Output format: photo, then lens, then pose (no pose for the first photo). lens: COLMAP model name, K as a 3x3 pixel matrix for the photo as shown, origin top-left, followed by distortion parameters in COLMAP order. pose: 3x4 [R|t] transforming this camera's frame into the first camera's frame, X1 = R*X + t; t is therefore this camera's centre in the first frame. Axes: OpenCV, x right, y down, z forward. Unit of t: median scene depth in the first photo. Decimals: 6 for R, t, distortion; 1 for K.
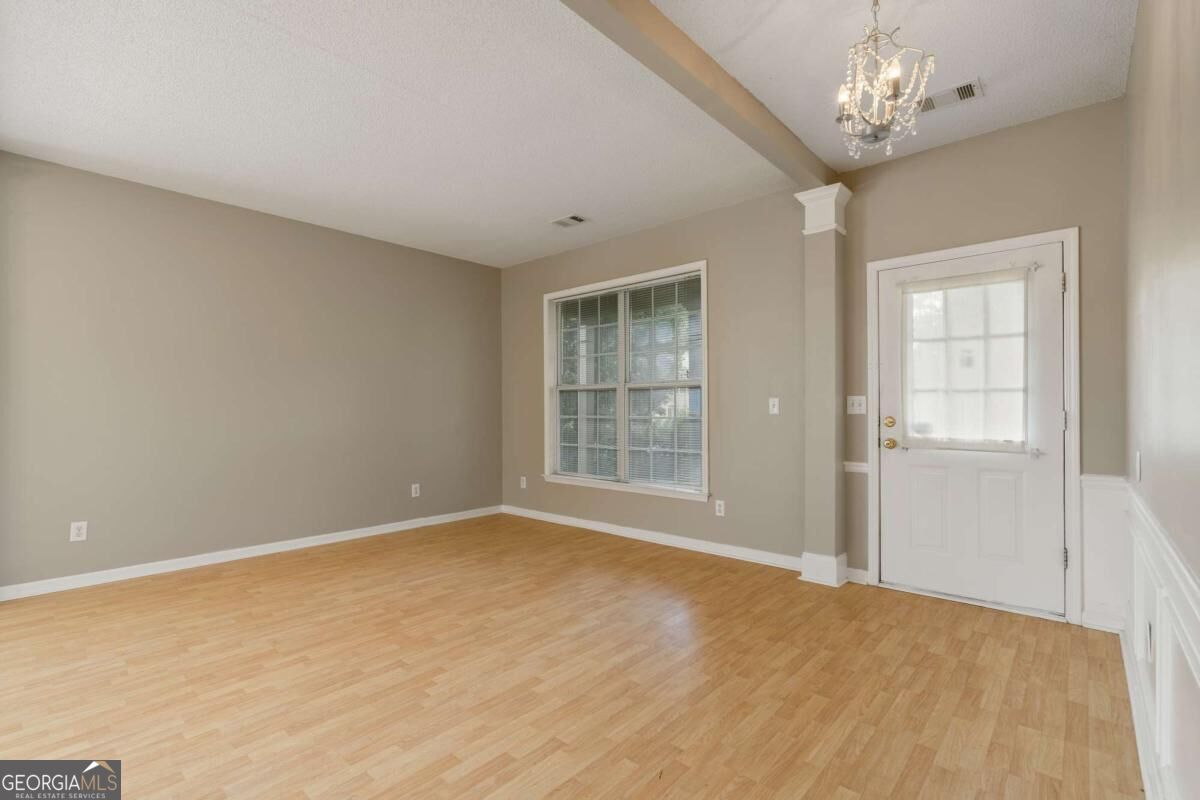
lens RADIAL K [[541.9, 0, 596.8], [0, 541.9, 400.0], [0, 0, 1]] dist [-0.003190, 0.000783]
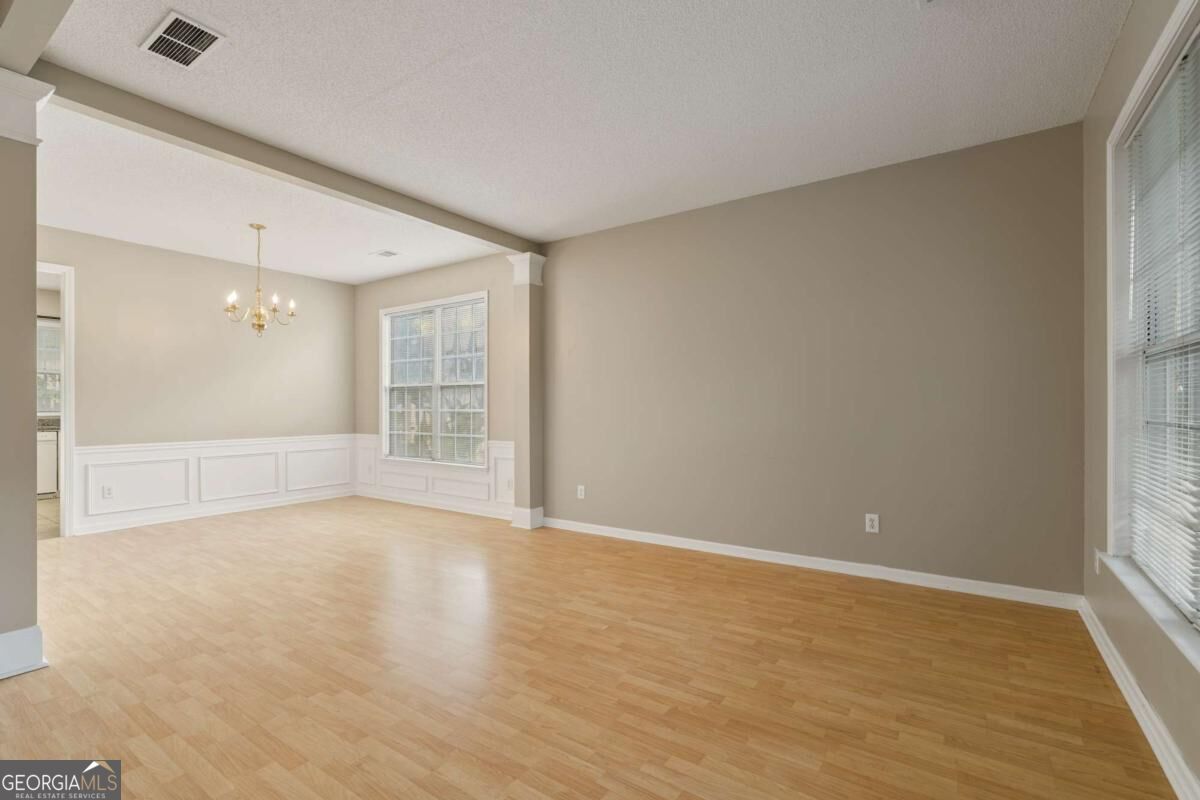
lens RADIAL K [[541.9, 0, 596.8], [0, 541.9, 400.0], [0, 0, 1]] dist [-0.003190, 0.000783]
pose [[0.128951, -0.009044, -0.991610, 0.483965], [0.021384, 0.999751, -0.006338, 0.012209], [0.991420, -0.020387, 0.129113, 0.912149]]
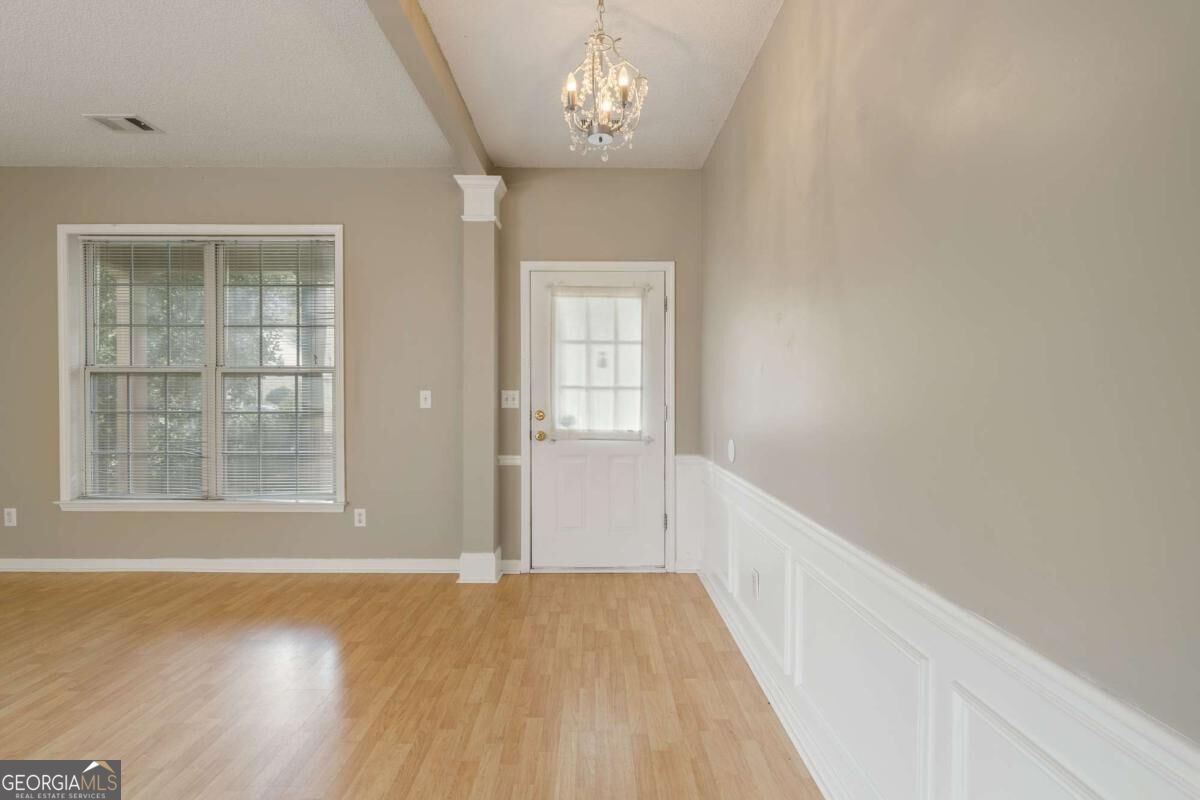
lens RADIAL K [[534.4, 0, 594.7], [0, 534.4, 391.8], [0, 0, 1]] dist [-0.003298, 0.000296]
pose [[0.741638, 0.004769, 0.670784, -0.085571], [-0.016432, 0.999804, 0.011061, -0.020536], [-0.670599, -0.019226, 0.741570, 0.161828]]
